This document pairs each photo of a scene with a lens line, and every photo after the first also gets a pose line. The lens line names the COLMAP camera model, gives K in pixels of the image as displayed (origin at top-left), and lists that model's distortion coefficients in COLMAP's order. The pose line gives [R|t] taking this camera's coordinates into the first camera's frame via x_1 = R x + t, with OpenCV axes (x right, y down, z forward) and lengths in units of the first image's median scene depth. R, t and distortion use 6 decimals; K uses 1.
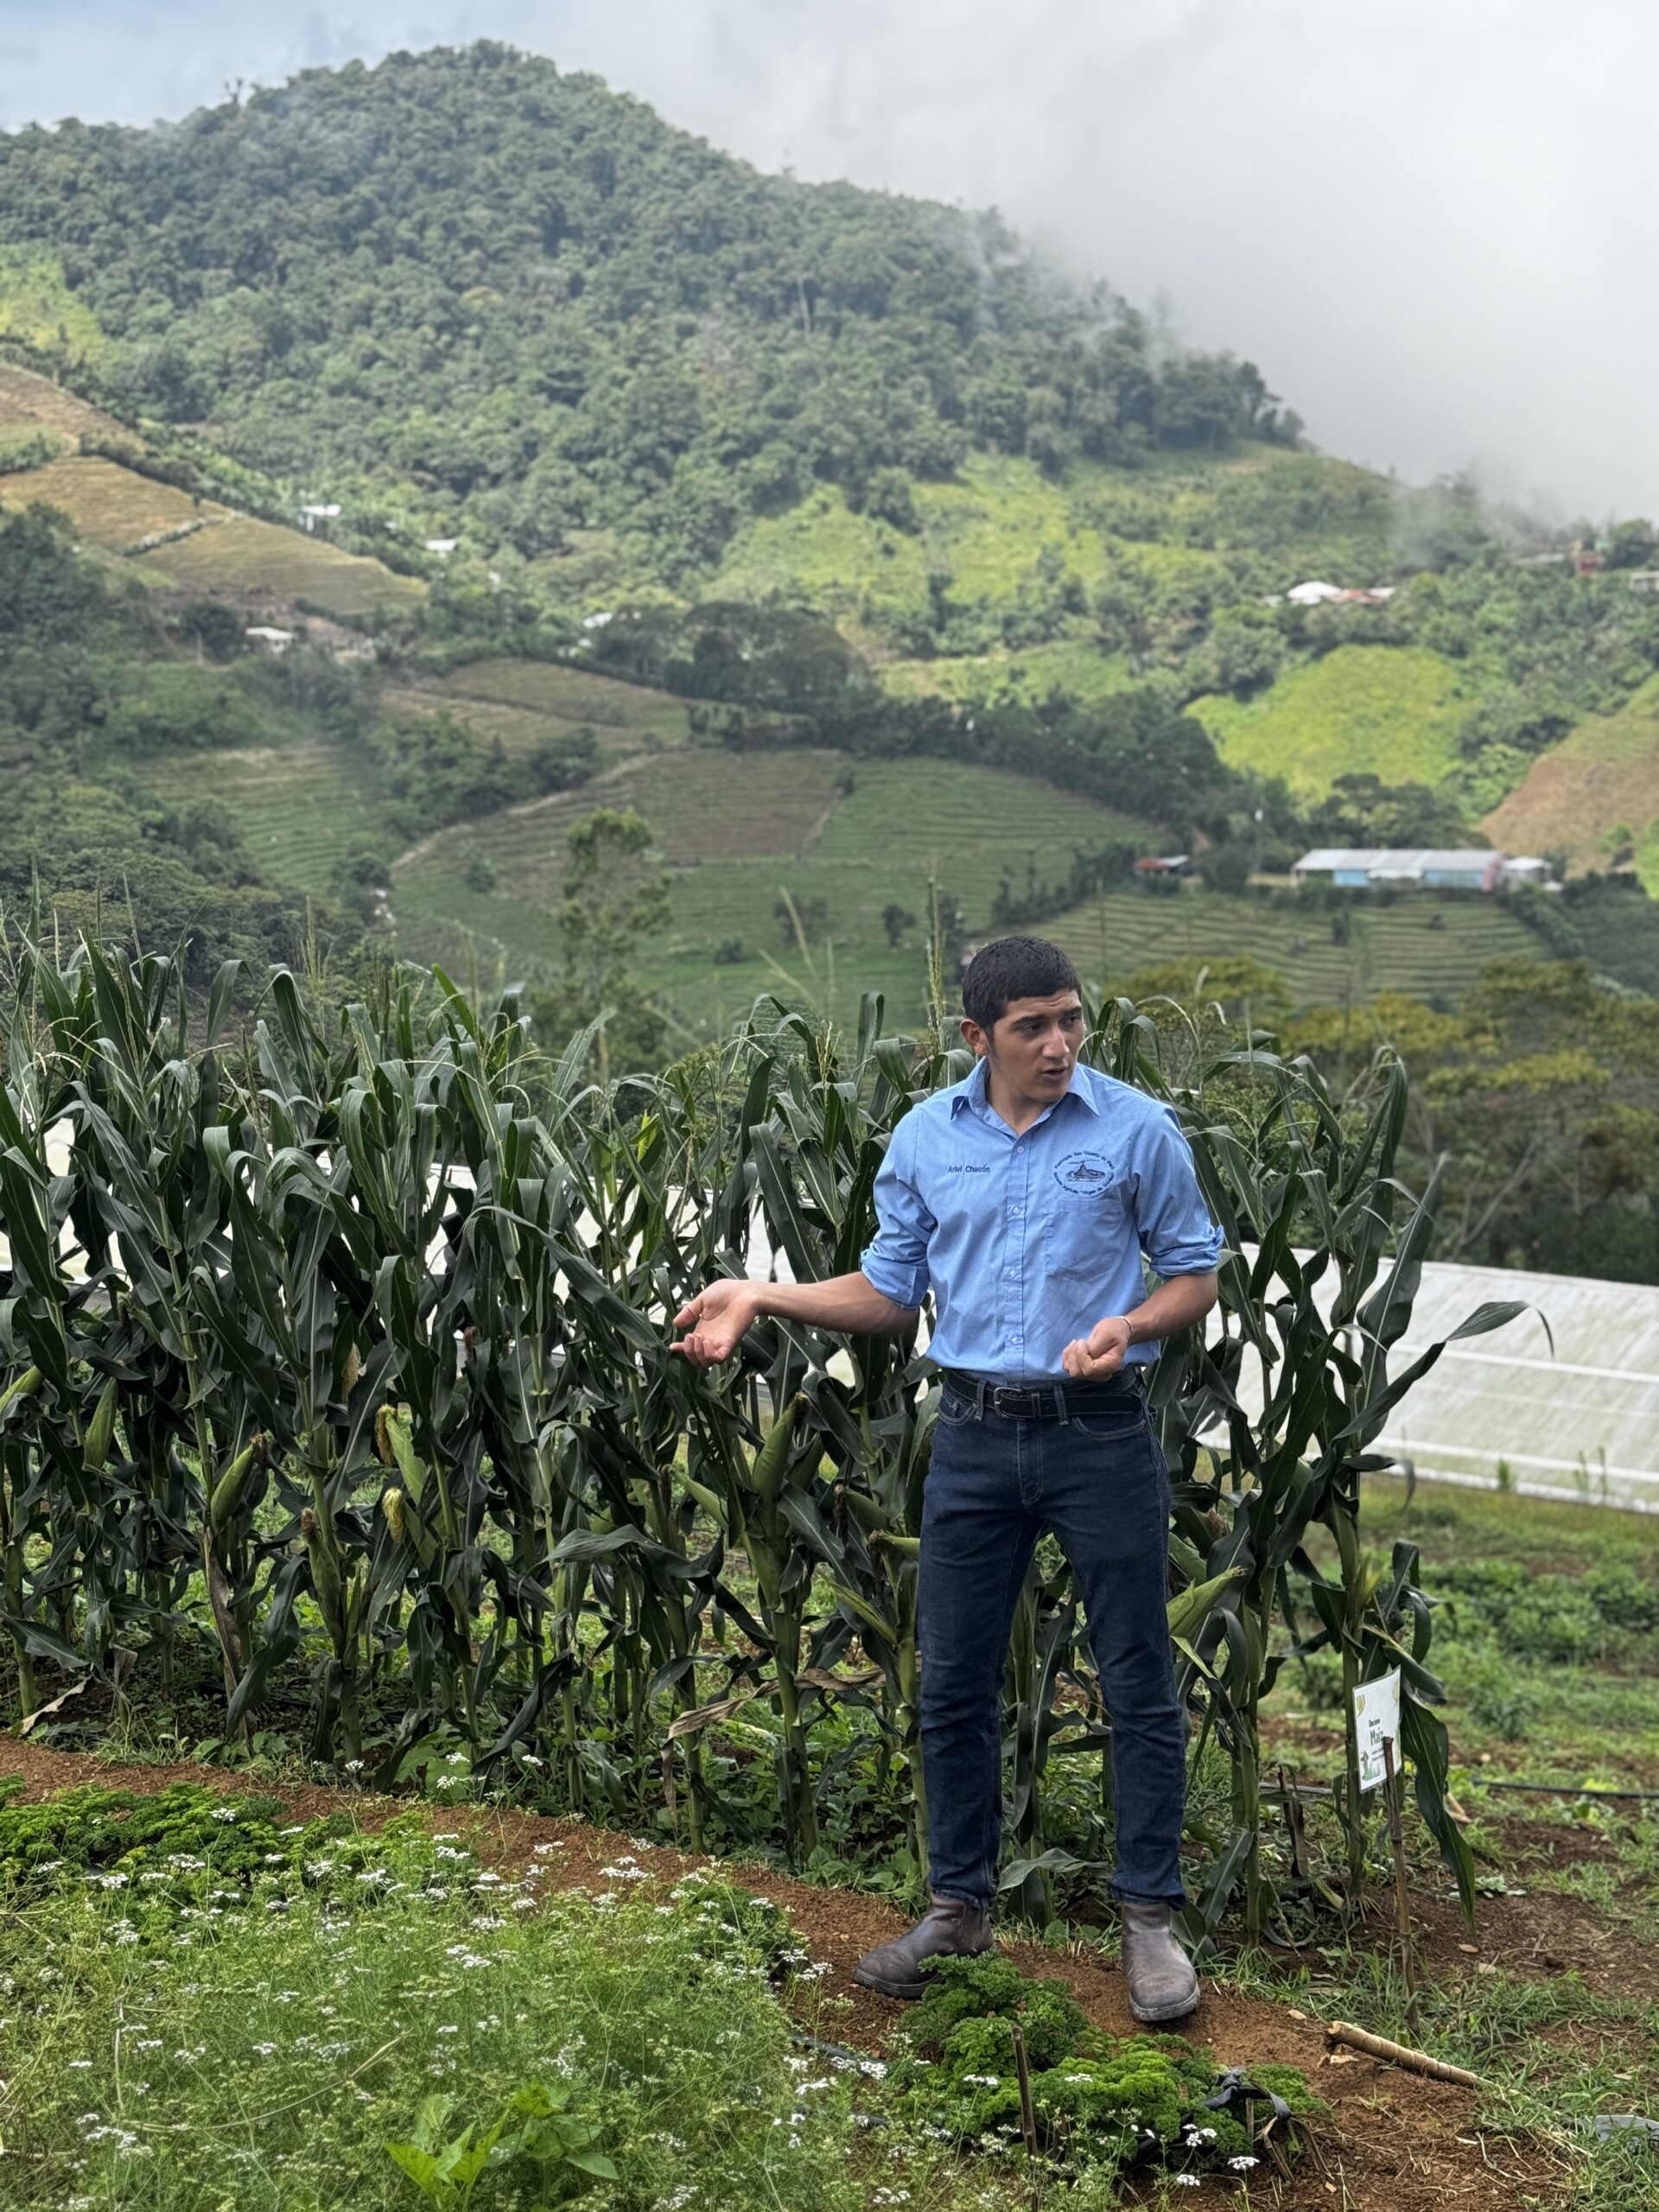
lens RADIAL K [[3033.5, 0, 829.5], [0, 3033.5, 1106.0], [0, 0, 1]] dist [0.238857, -0.853799]
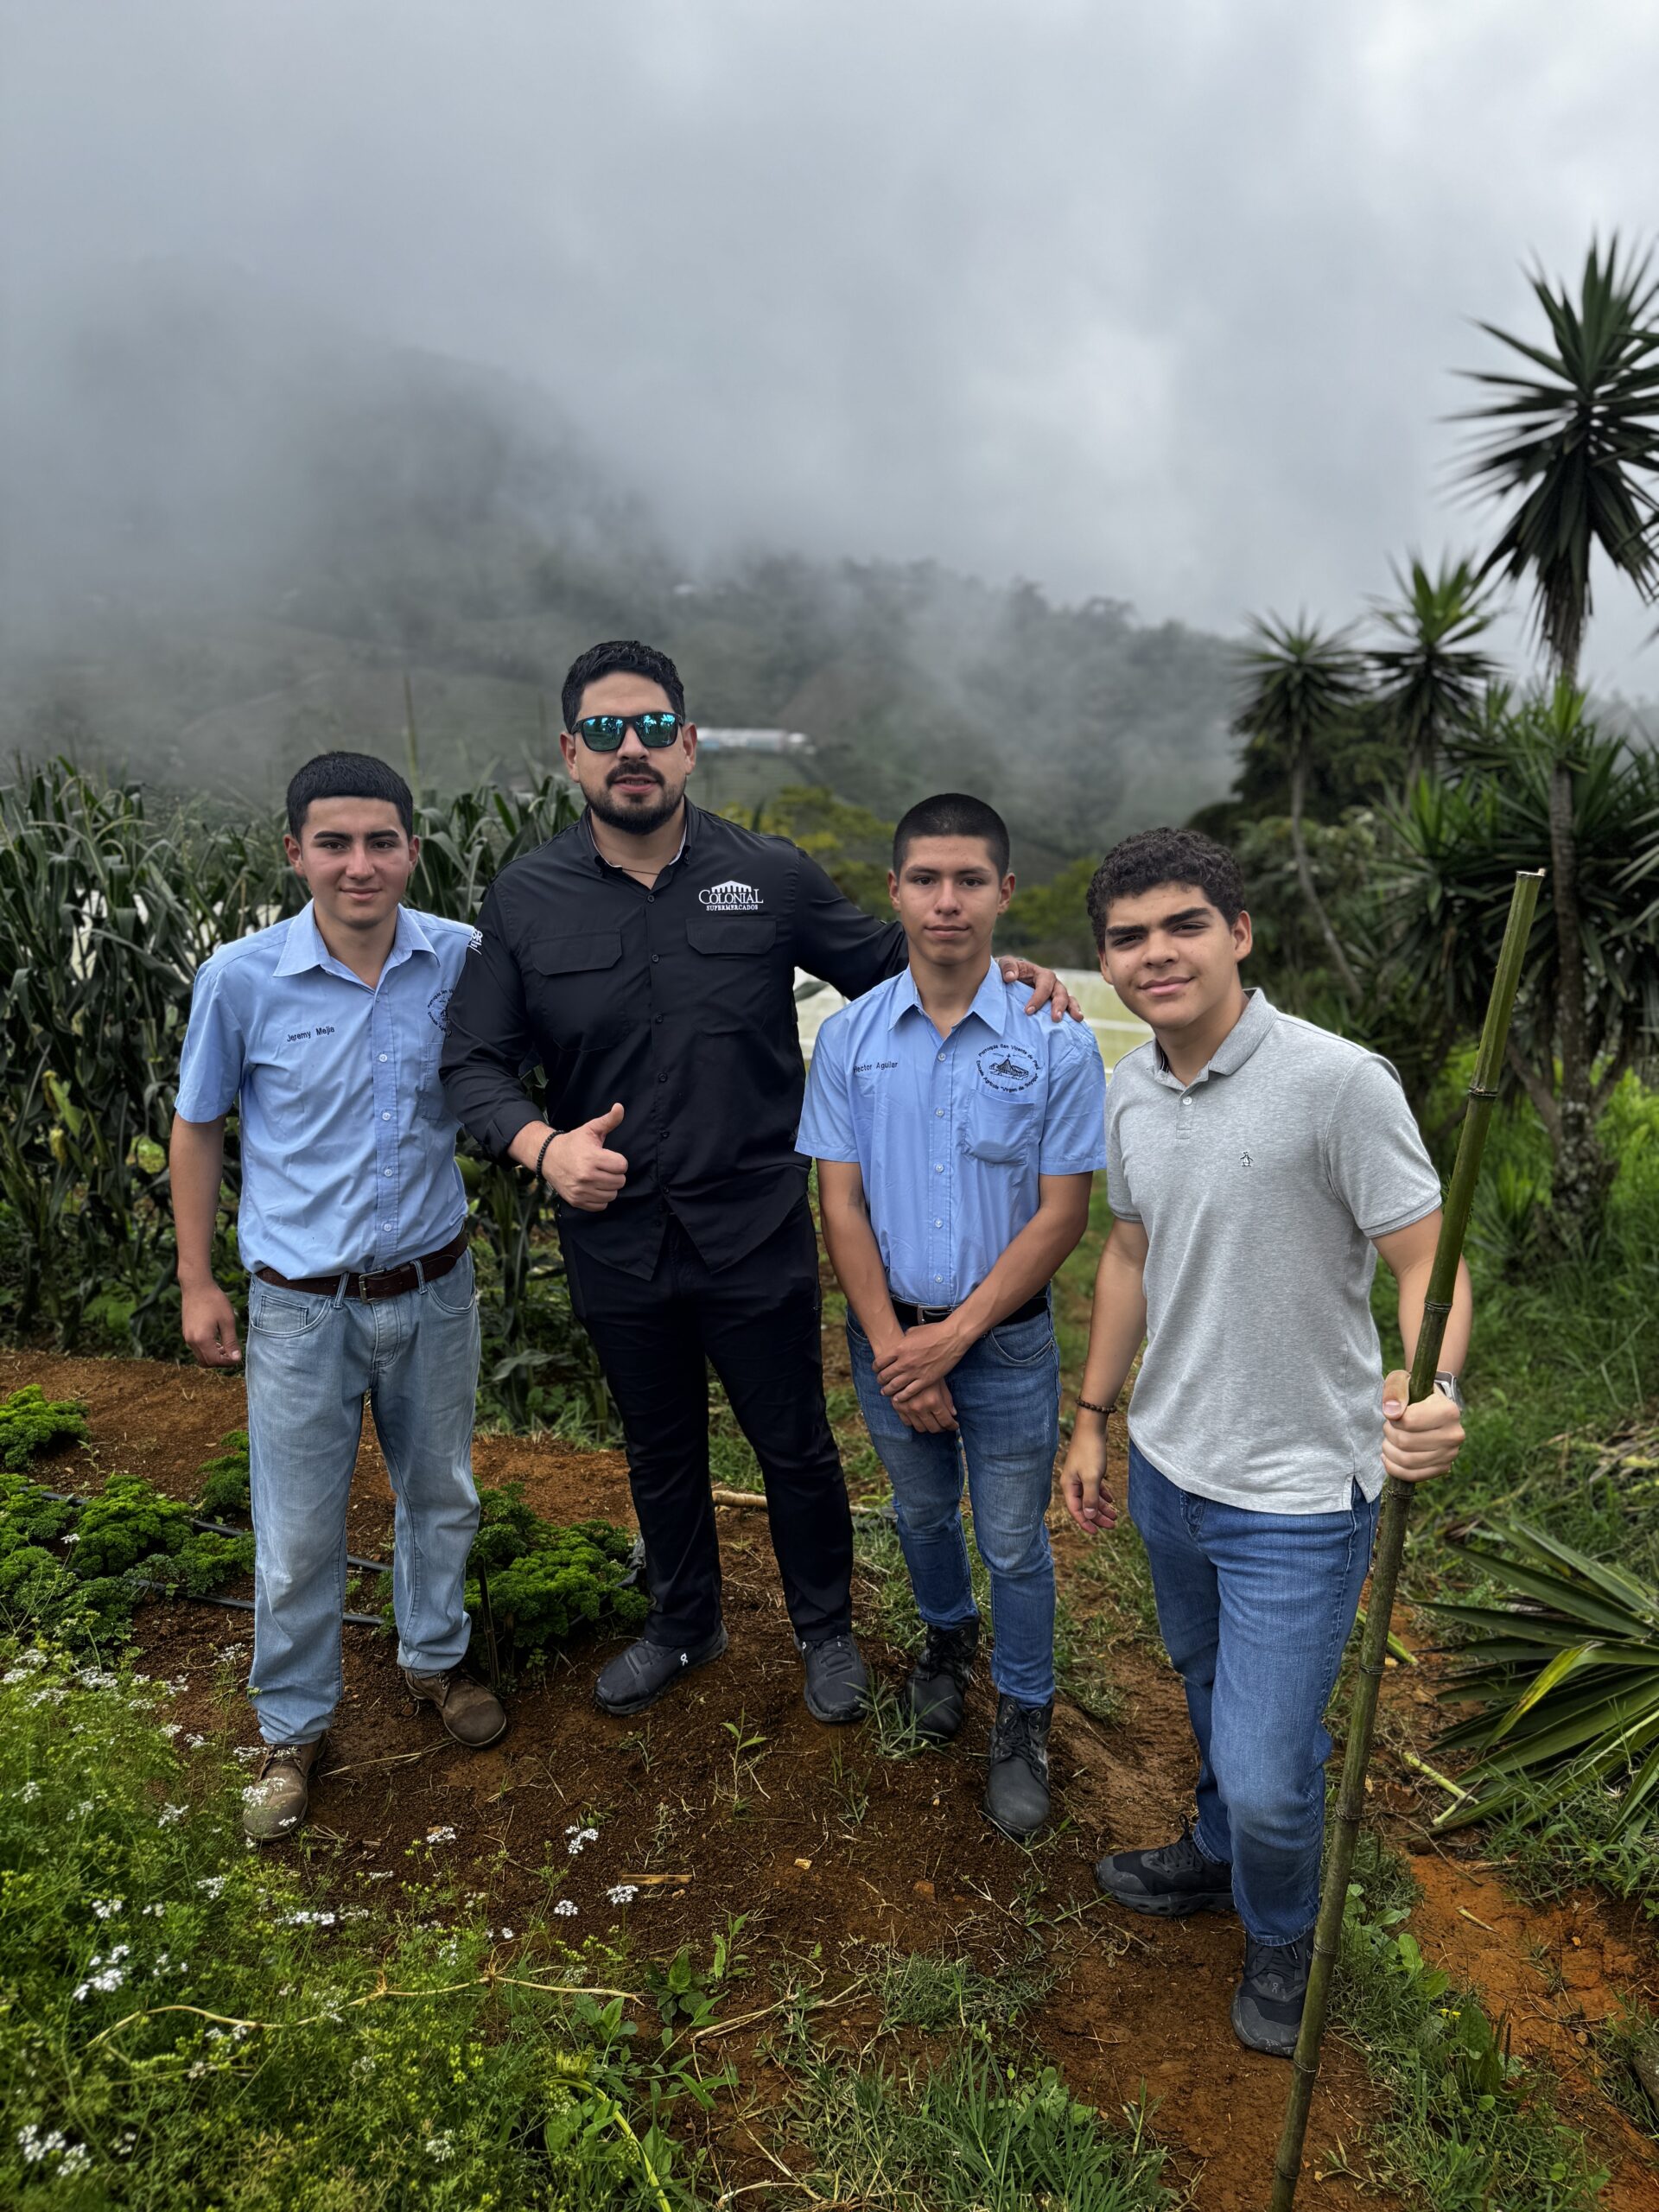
lens RADIAL K [[1537.3, 0, 829.5], [0, 1537.3, 1106.0], [0, 0, 1]] dist [0.031307, 0.001644]
pose [[0.970577, -0.049318, 0.235684, 0.037732], [0.012464, 0.987778, 0.155366, 0.006153], [-0.240466, -0.147858, 0.959330, 0.216875]]
